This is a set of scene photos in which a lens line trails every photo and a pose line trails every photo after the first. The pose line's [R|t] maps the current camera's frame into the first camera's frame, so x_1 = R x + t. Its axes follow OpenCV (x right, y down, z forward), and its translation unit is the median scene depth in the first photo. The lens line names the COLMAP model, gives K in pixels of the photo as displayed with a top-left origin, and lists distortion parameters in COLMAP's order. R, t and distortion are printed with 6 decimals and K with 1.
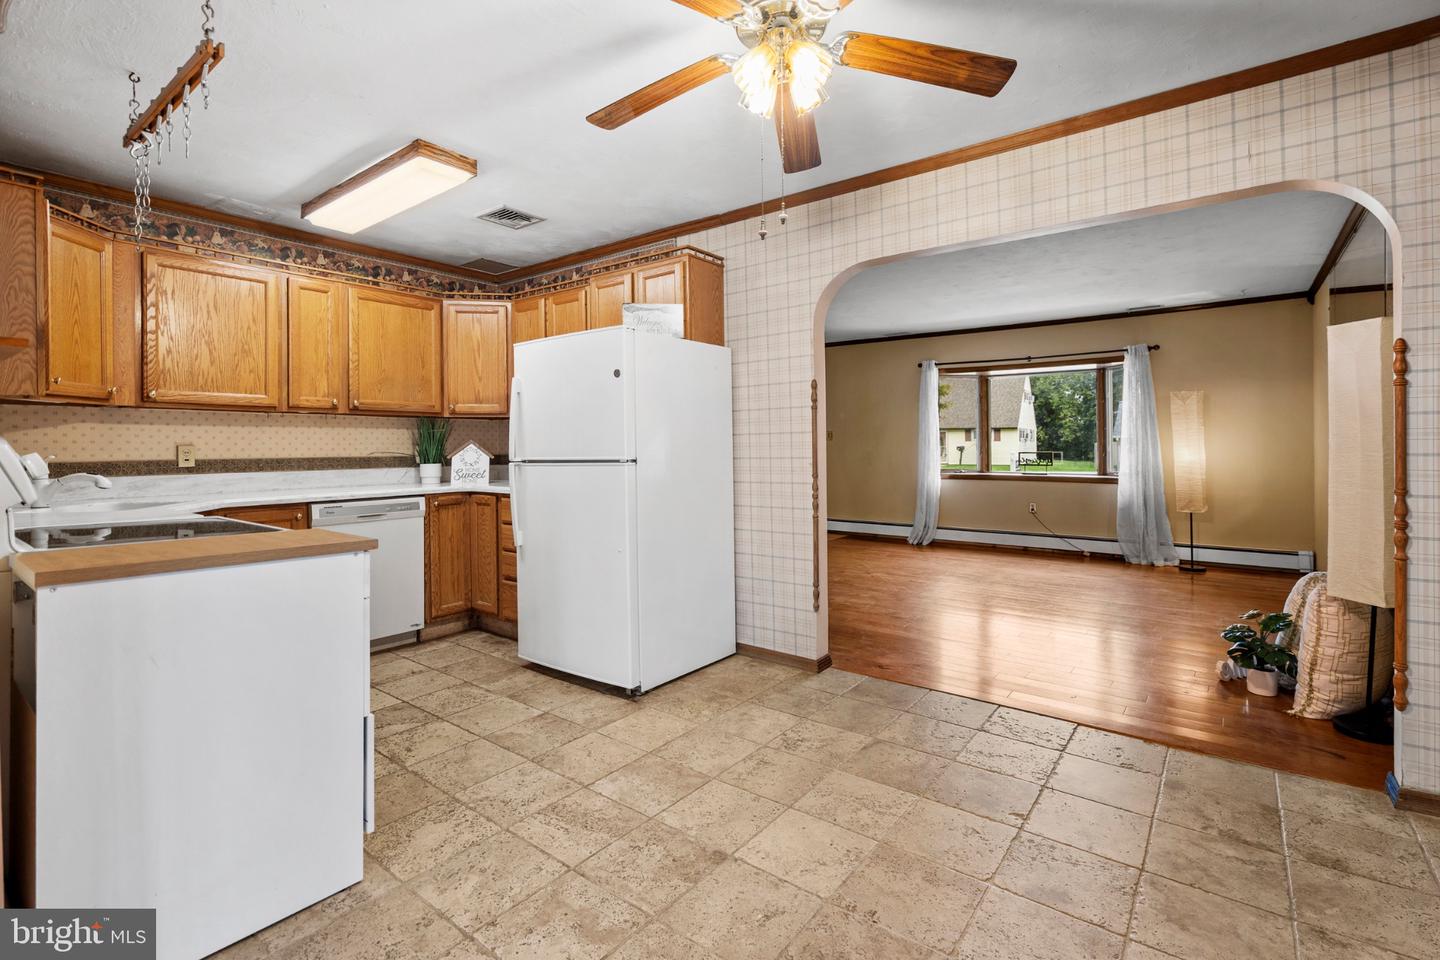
lens RADIAL K [[671.8, 0, 729.3], [0, 671.8, 450.7], [0, 0, 1]] dist [-0.002308, -0.000346]
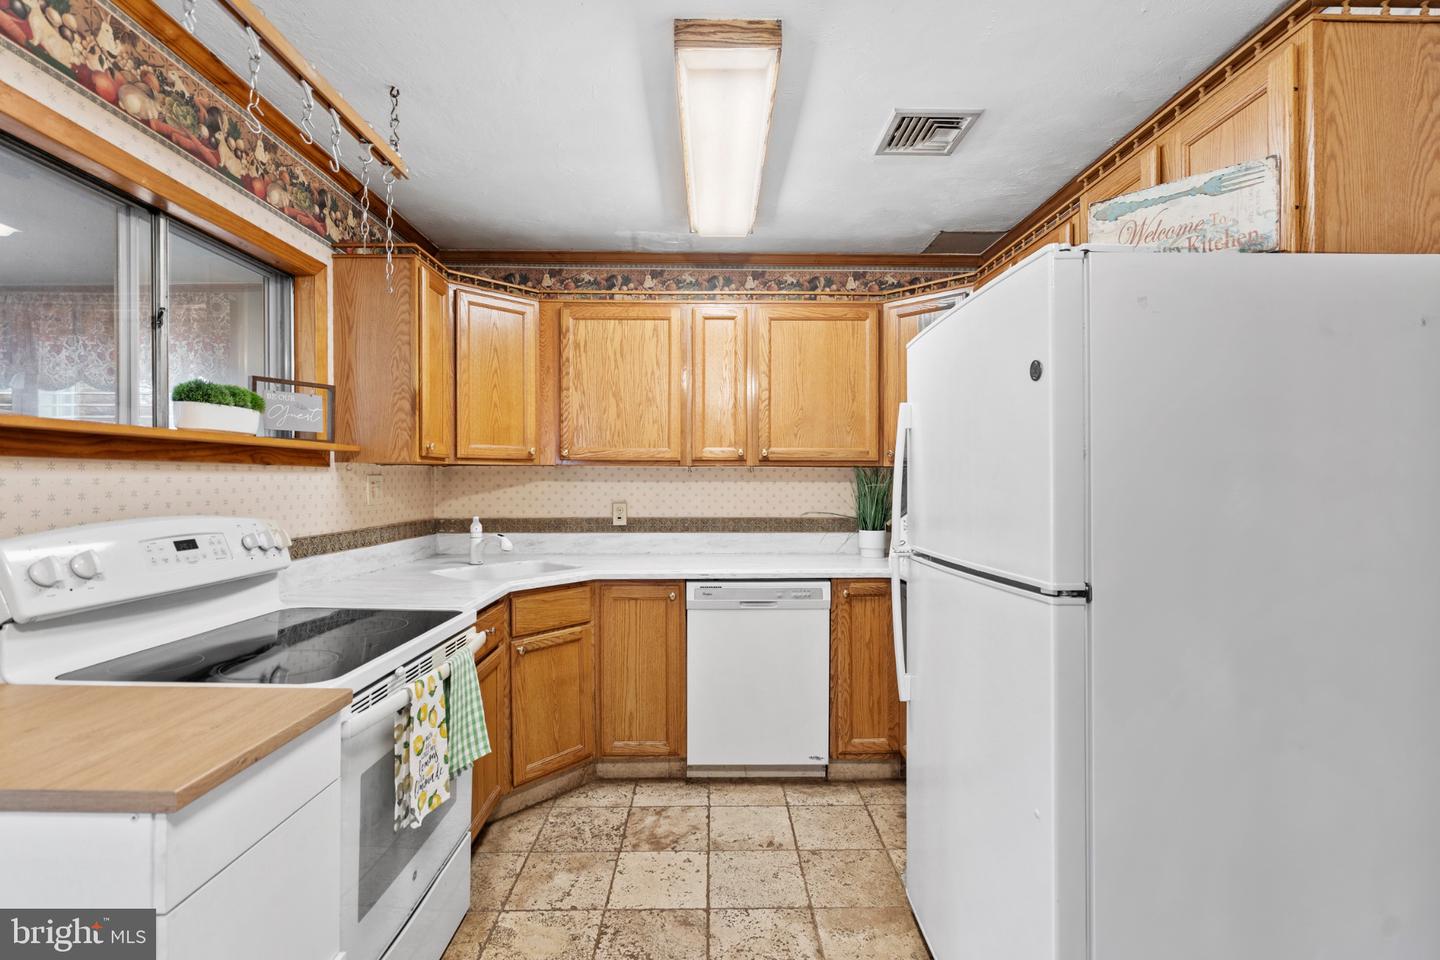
lens RADIAL K [[653.0, 0, 720.9], [0, 653.0, 485.0], [0, 0, 1]] dist [-0.003202, 0.000076]
pose [[0.614715, 0.011830, -0.788660, 0.021510], [-0.009629, 0.999926, 0.007494, -0.041408], [0.788690, 0.002987, 0.614783, 0.528300]]
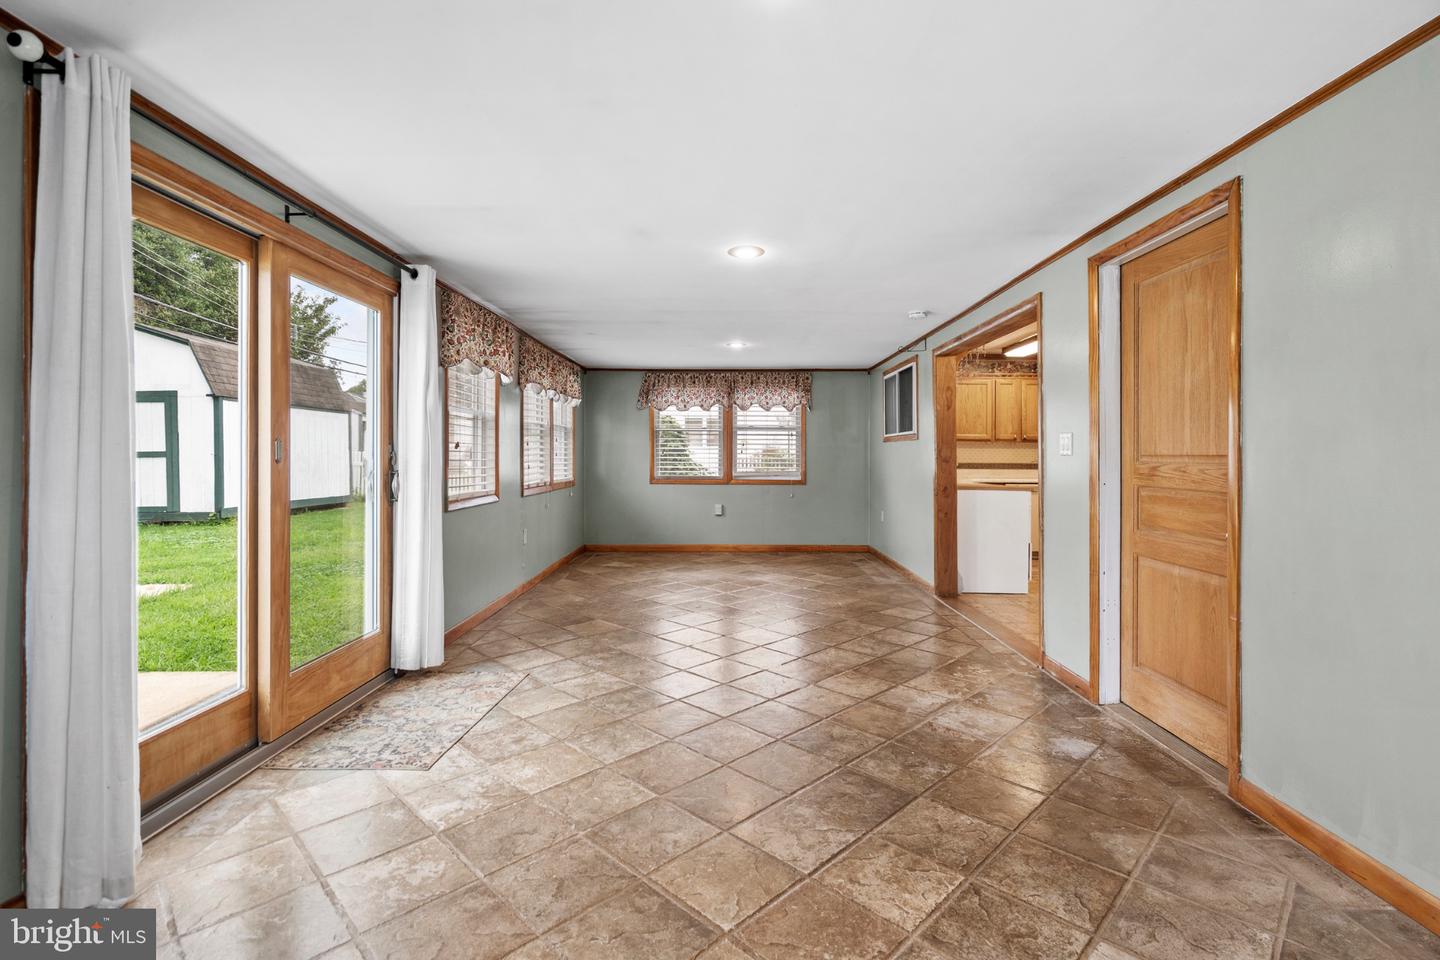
lens RADIAL K [[671.8, 0, 729.3], [0, 671.8, 450.7], [0, 0, 1]] dist [-0.002308, -0.000346]
pose [[0.611658, 0.000937, -0.791122, 0.546334], [-0.012875, 0.999879, -0.008770, 0.000794], [0.791018, 0.015550, 0.611596, -1.029416]]
